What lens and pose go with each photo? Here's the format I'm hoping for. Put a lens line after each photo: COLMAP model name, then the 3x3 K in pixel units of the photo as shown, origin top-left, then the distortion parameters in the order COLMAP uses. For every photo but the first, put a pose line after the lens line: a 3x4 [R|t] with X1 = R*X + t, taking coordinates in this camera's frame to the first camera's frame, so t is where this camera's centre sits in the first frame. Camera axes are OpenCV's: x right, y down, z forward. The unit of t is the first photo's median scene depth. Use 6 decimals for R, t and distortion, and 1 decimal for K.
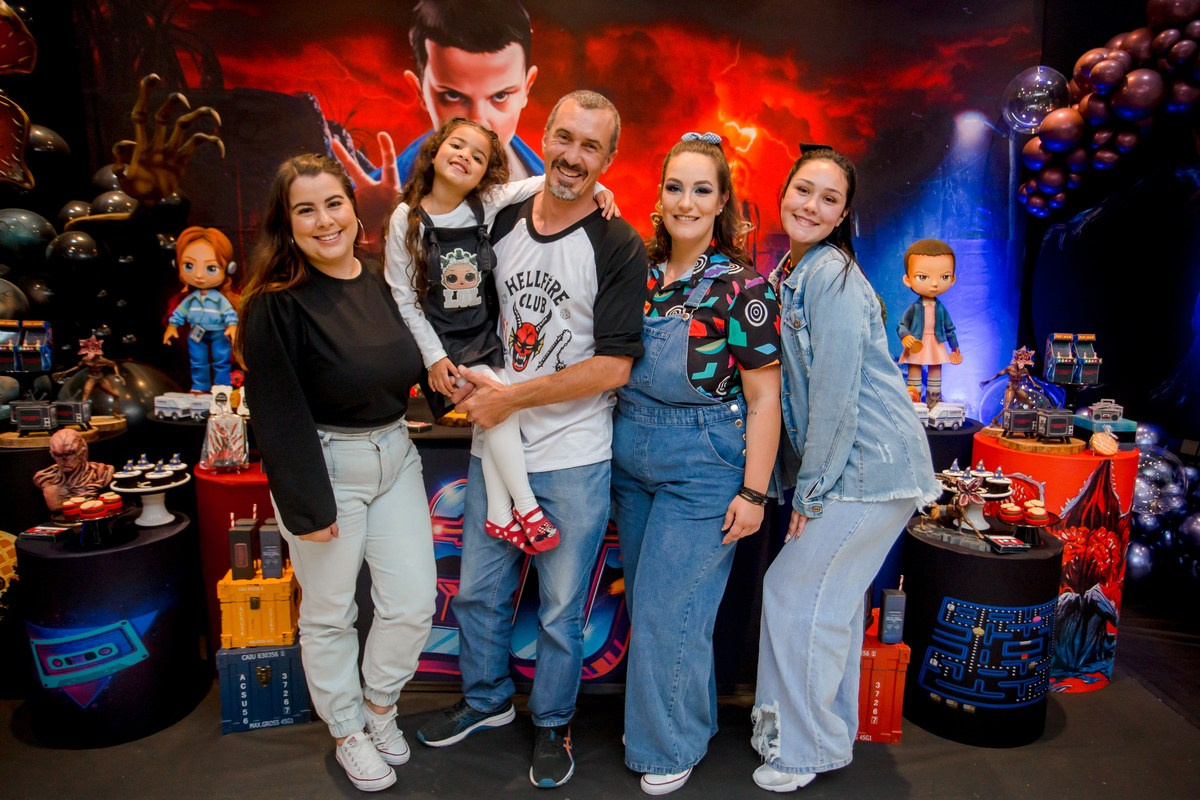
lens RADIAL K [[819.0, 0, 597.4], [0, 819.0, 404.9], [0, 0, 1]] dist [-0.056815, 0.060796]
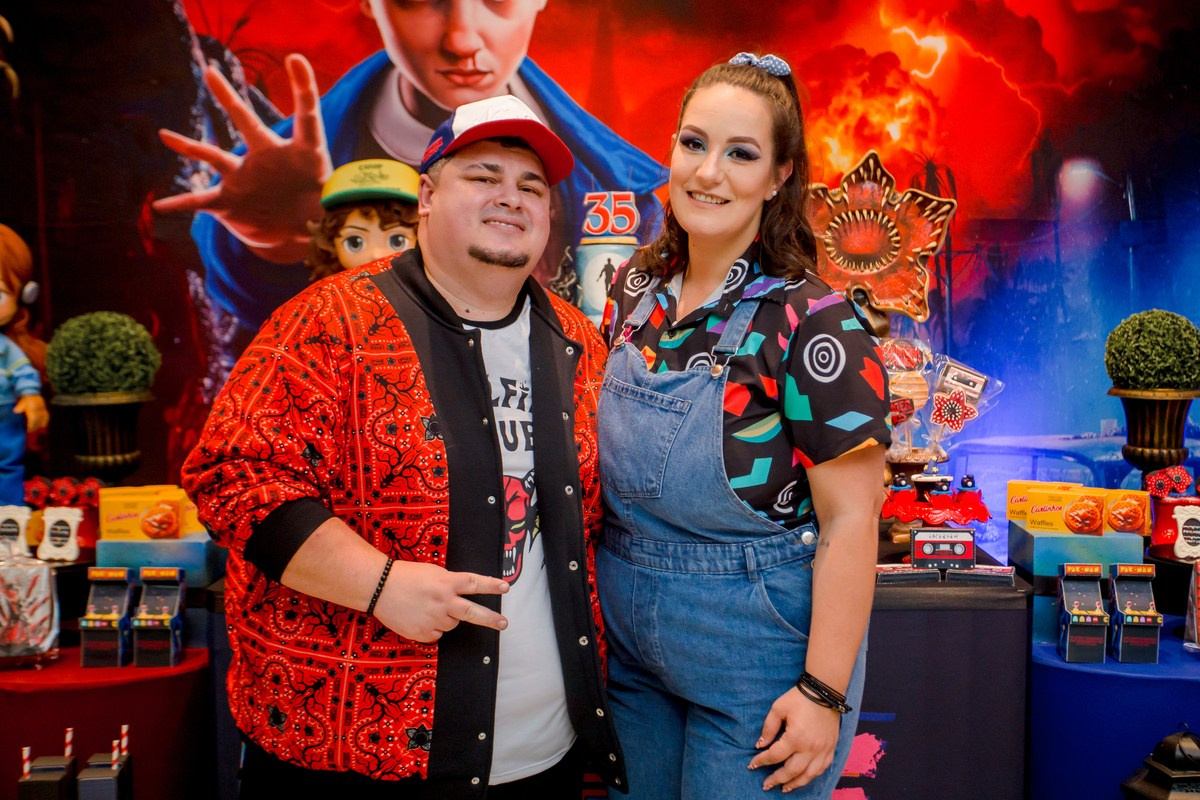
lens RADIAL K [[1409.7, 0, 626.8], [0, 1409.7, 391.5], [0, 0, 1]] dist [0.020494, 0.128919]
pose [[0.999817, -0.016193, -0.010152, -0.029950], [0.015220, 0.995874, -0.089462, -0.007078], [0.011559, 0.089291, 0.995939, 0.034587]]
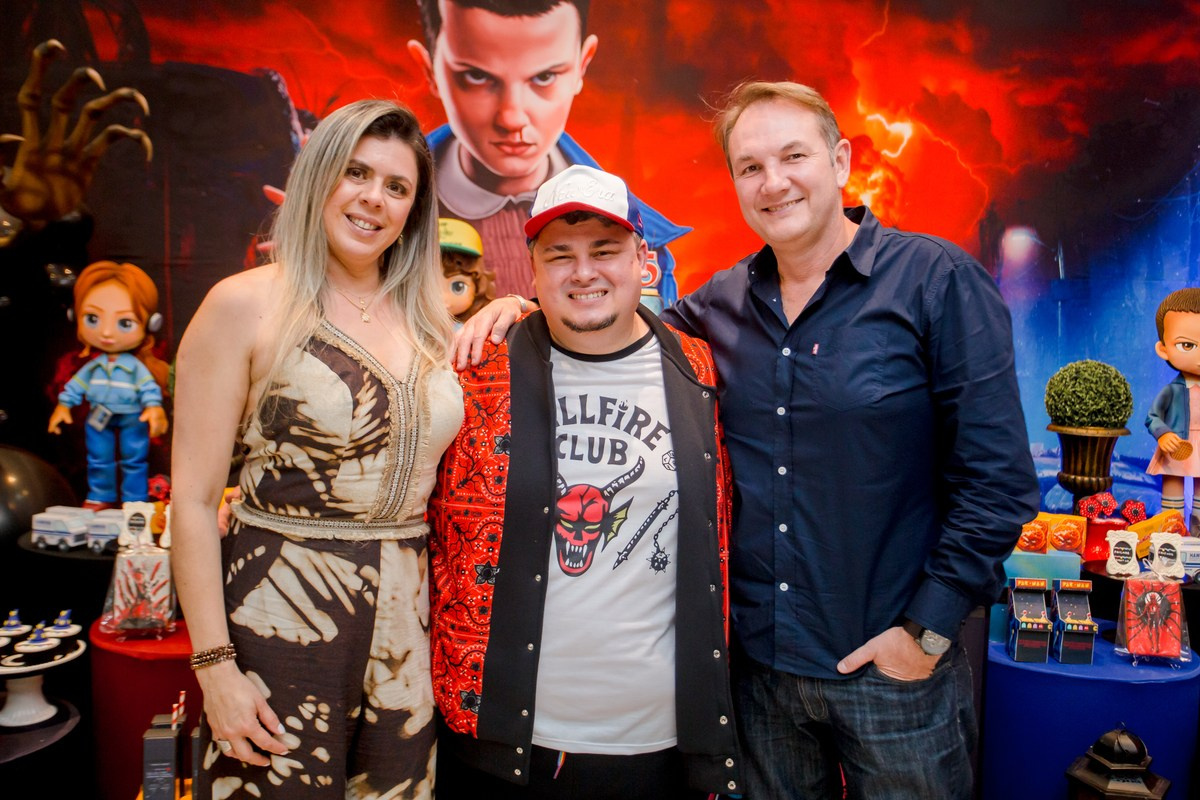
lens RADIAL K [[1128.7, 0, 600.0], [0, 1128.7, 400.0], [0, 0, 1]] dist [-0.001325, 0.089459]
pose [[0.999494, 0.010824, -0.029900, -0.048762], [-0.013195, 0.996683, -0.080306, -0.031365], [0.028932, 0.080660, 0.996322, 0.067150]]
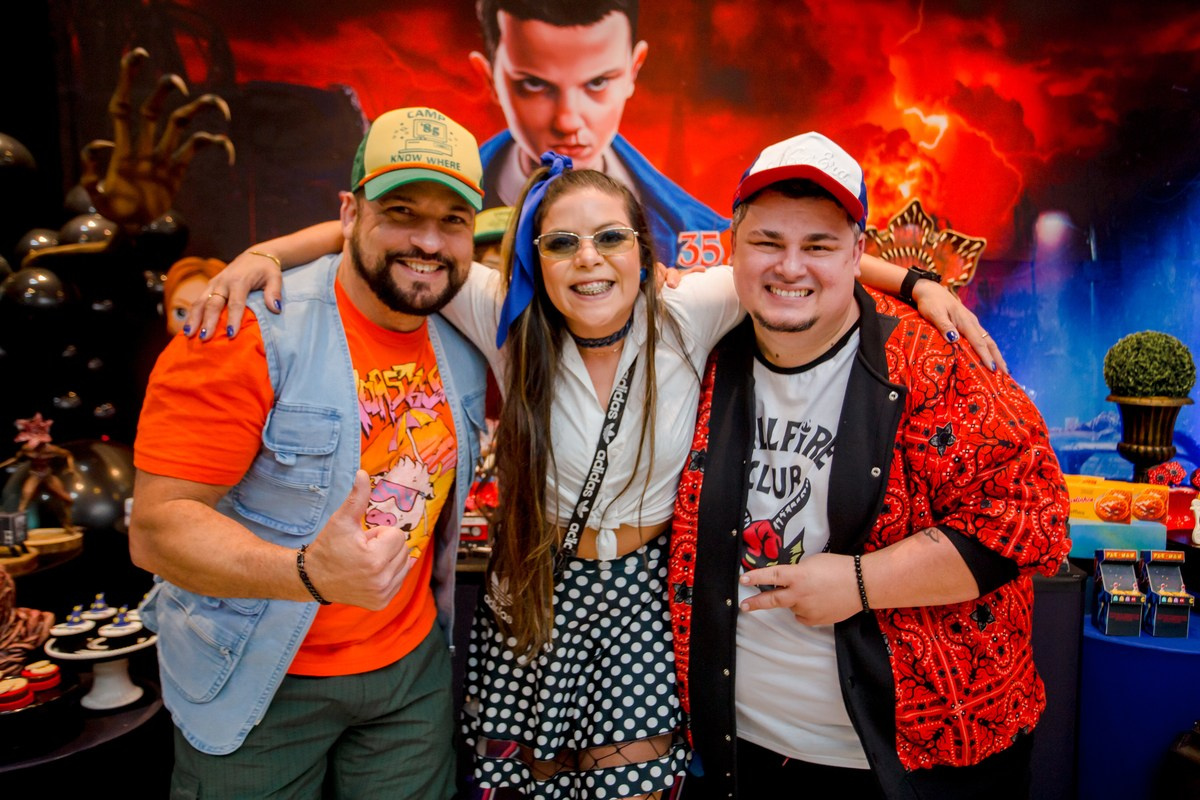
lens RADIAL K [[962.7, 0, 596.4], [0, 962.7, 398.7], [0, 0, 1]] dist [-0.038824, 0.083916]
pose [[0.997599, -0.008157, -0.068776, -0.077585], [0.002847, 0.997030, -0.076955, -0.028201], [0.069199, 0.076575, 0.994660, 0.181528]]
